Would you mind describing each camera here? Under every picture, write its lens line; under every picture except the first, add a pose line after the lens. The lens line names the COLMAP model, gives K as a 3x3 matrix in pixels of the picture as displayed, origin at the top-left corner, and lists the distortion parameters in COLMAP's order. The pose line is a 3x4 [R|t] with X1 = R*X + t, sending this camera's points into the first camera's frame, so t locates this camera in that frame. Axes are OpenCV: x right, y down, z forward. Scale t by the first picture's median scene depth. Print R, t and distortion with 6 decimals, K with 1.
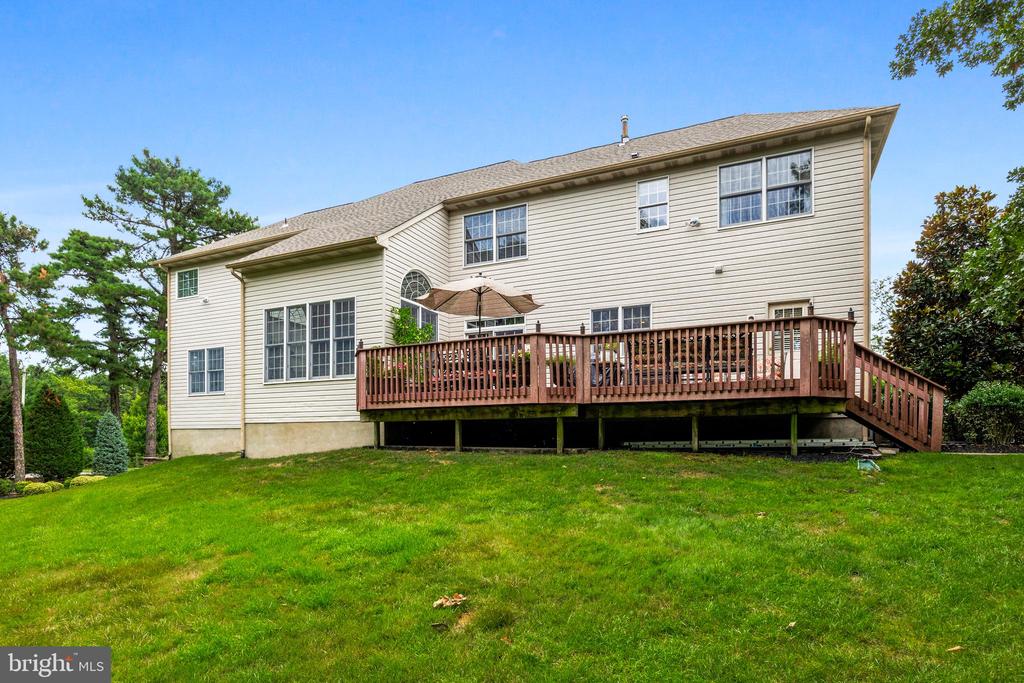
lens RADIAL K [[473.3, 0, 512.5], [0, 473.3, 357.6], [0, 0, 1]] dist [-0.003290, -0.000231]
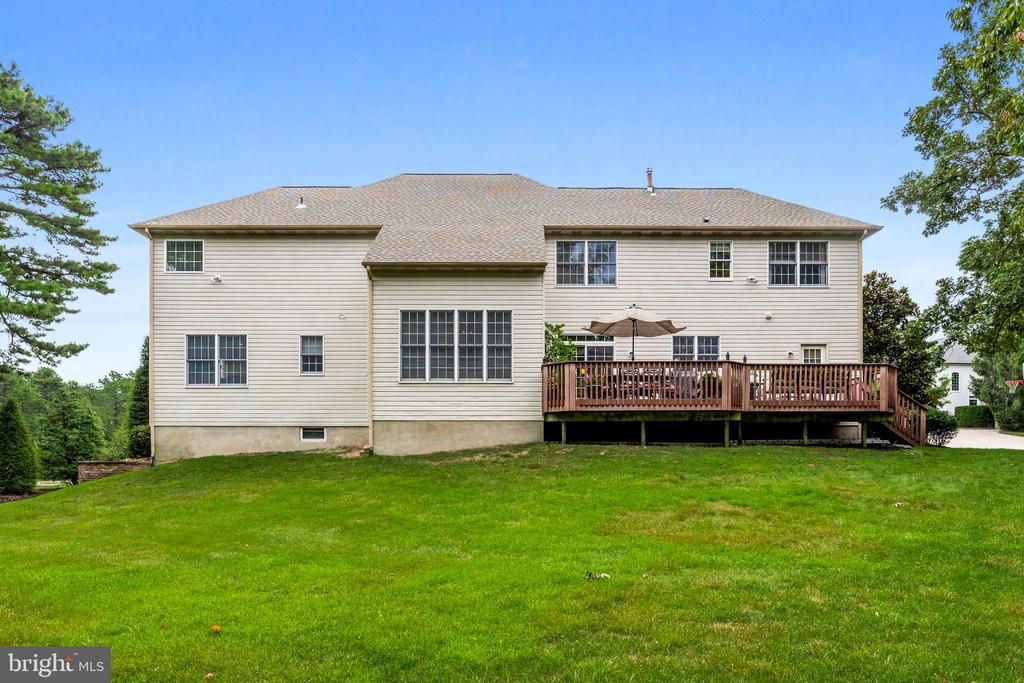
lens RADIAL K [[532.5, 0, 512.0], [0, 532.5, 341.5], [0, 0, 1]] dist [0.000632, -0.001270]
pose [[0.934580, 0.074298, 0.347907, -0.786185], [-0.064168, 0.997114, -0.040568, -0.002280], [-0.349917, 0.015589, 0.936651, -0.189269]]
